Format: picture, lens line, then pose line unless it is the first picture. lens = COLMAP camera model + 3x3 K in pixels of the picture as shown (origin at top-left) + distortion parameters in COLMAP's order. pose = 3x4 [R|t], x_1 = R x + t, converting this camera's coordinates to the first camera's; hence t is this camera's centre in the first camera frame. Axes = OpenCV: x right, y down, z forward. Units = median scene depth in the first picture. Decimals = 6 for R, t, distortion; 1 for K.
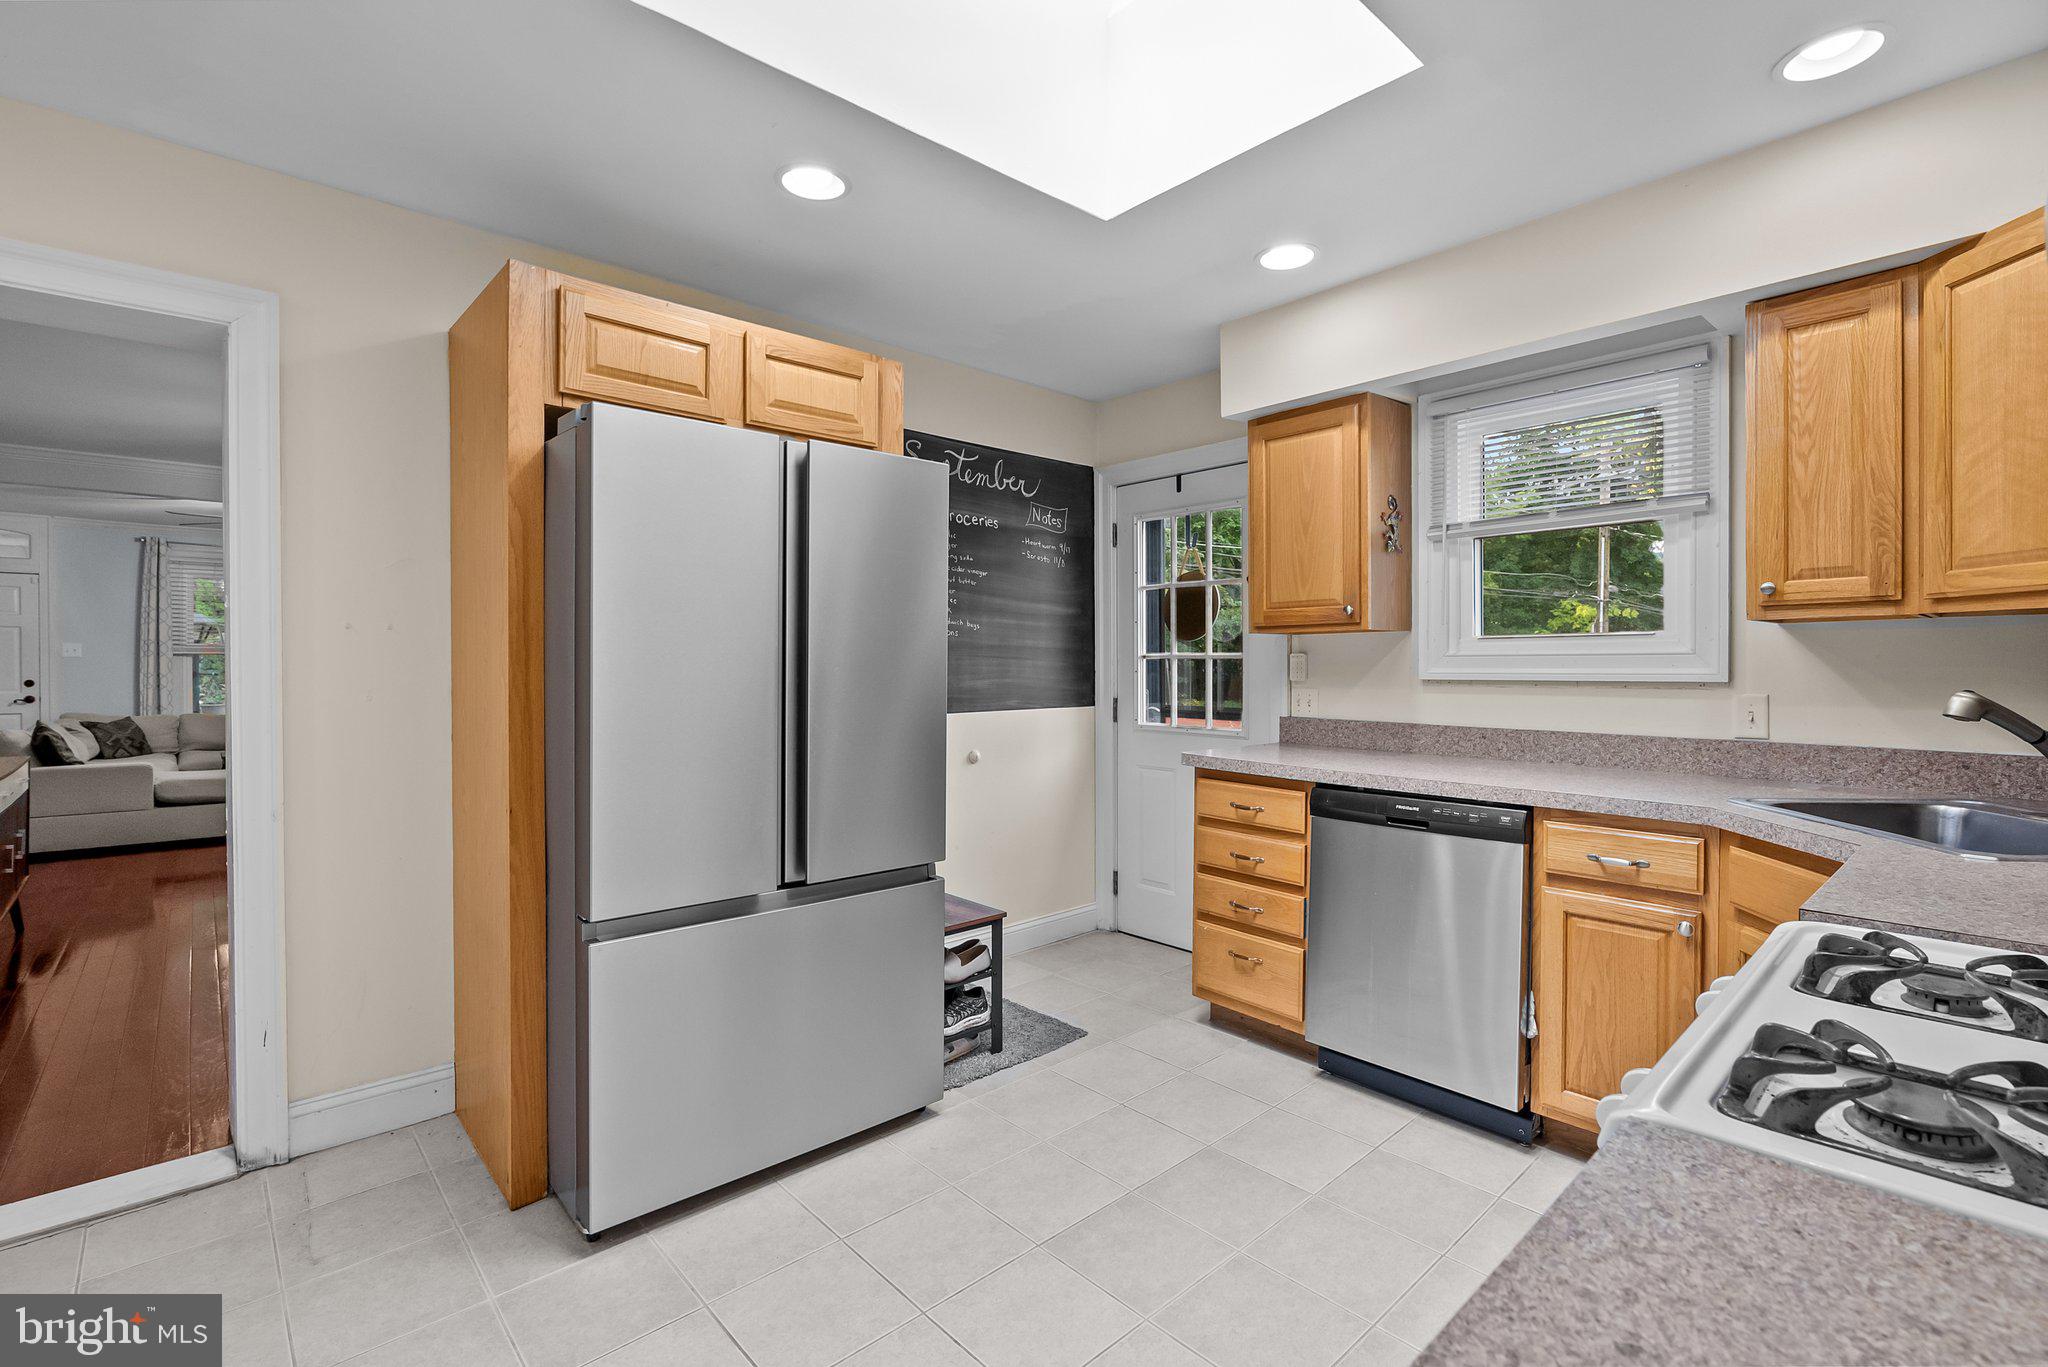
lens RADIAL K [[940.3, 0, 1023.9], [0, 940.3, 670.5], [0, 0, 1]] dist [-0.000705, 0.000000]
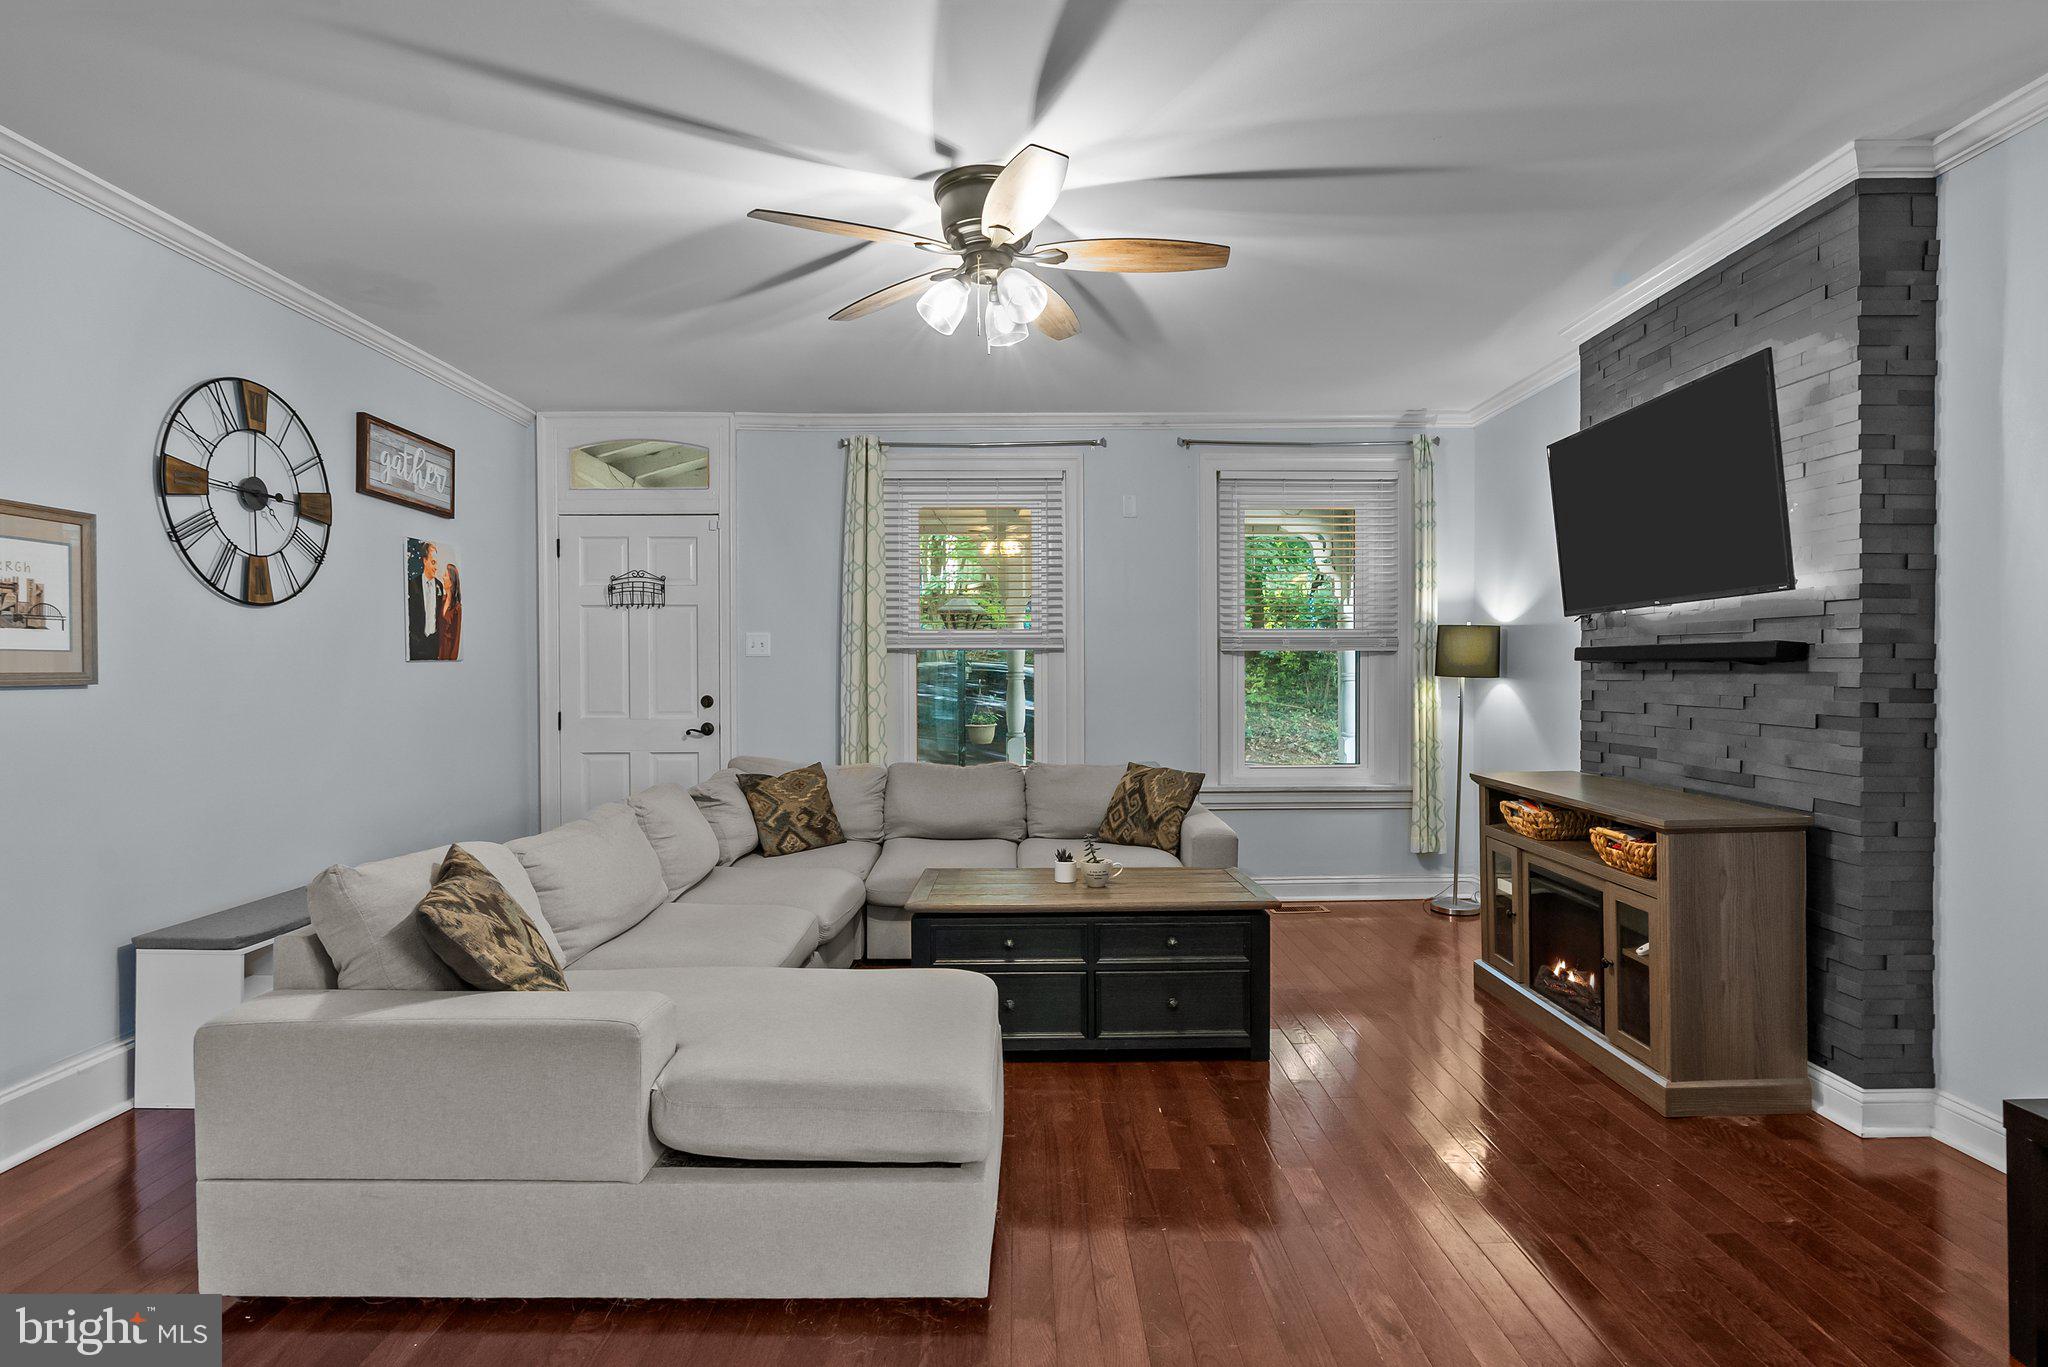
lens RADIAL K [[1000.3, 0, 1021.7], [0, 1000.3, 680.8], [0, 0, 1]] dist [-0.002794, 0.000344]
pose [[0.762415, -0.002012, -0.647085, -0.492609], [0.001120, 0.999998, -0.001789, 0.002122], [0.647087, 0.000639, 0.762416, 0.636026]]
